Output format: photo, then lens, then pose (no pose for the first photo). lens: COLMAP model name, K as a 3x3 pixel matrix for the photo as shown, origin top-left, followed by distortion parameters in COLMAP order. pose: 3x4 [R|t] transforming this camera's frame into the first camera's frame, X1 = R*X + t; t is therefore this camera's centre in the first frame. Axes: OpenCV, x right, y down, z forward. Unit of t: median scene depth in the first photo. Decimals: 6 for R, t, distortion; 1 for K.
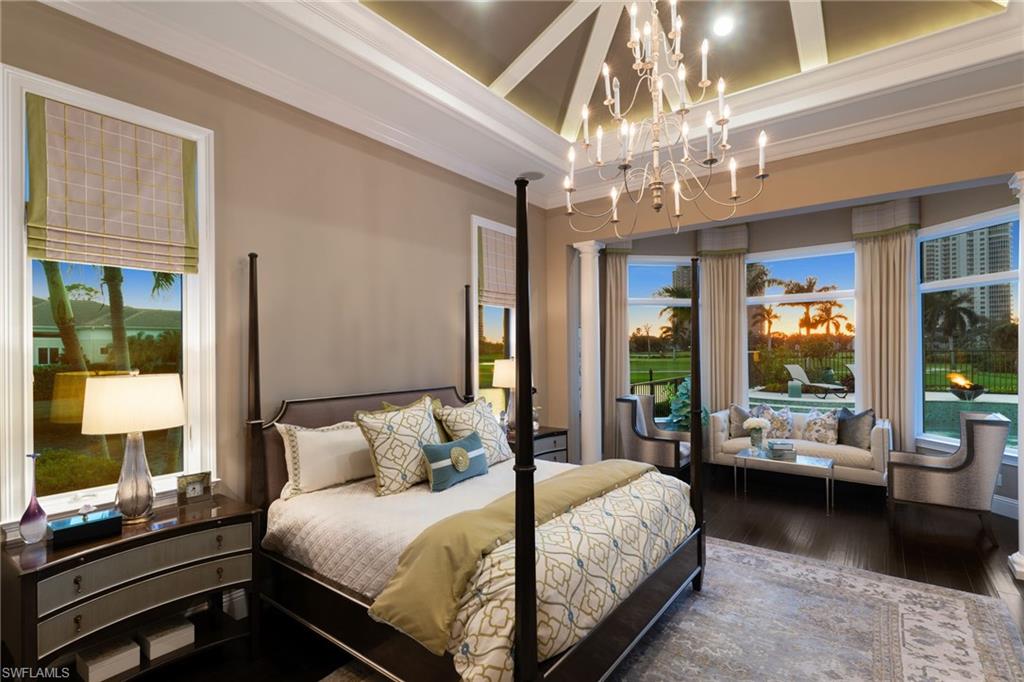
lens RADIAL K [[486.8, 0, 510.3], [0, 486.8, 349.0], [0, 0, 1]] dist [0.001750, -0.000826]
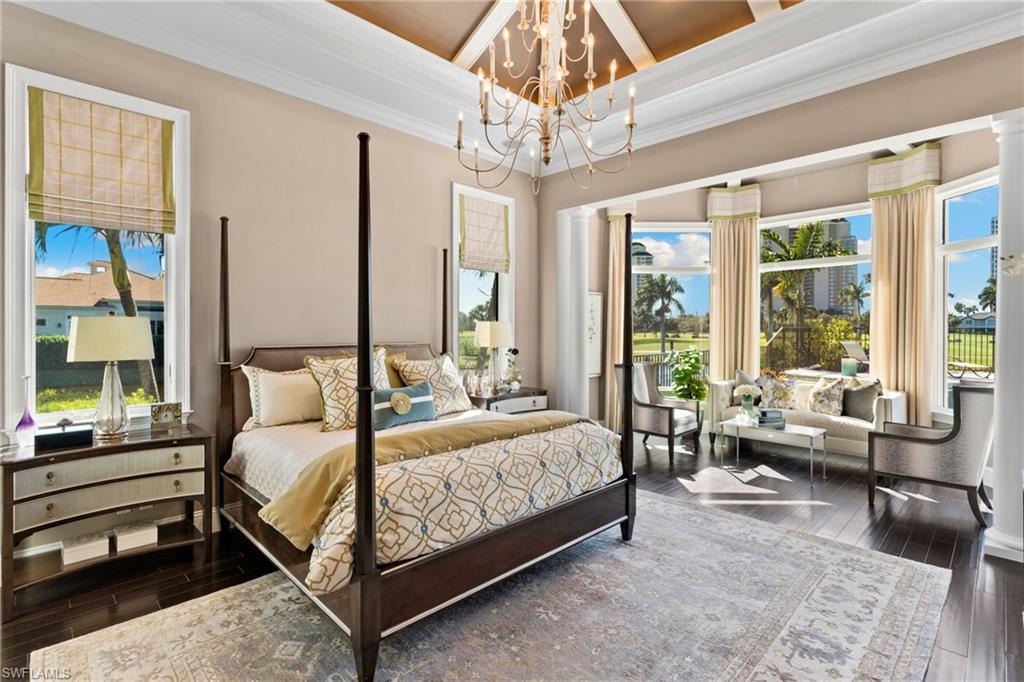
lens RADIAL K [[486.8, 0, 514.0], [0, 486.8, 331.4], [0, 0, 1]] dist [0.001750, -0.000826]
pose [[0.990541, 0.011971, -0.136696, 0.325914], [-0.011045, 0.999911, 0.007535, 0.060253], [0.136774, -0.005954, 0.990584, -0.049089]]
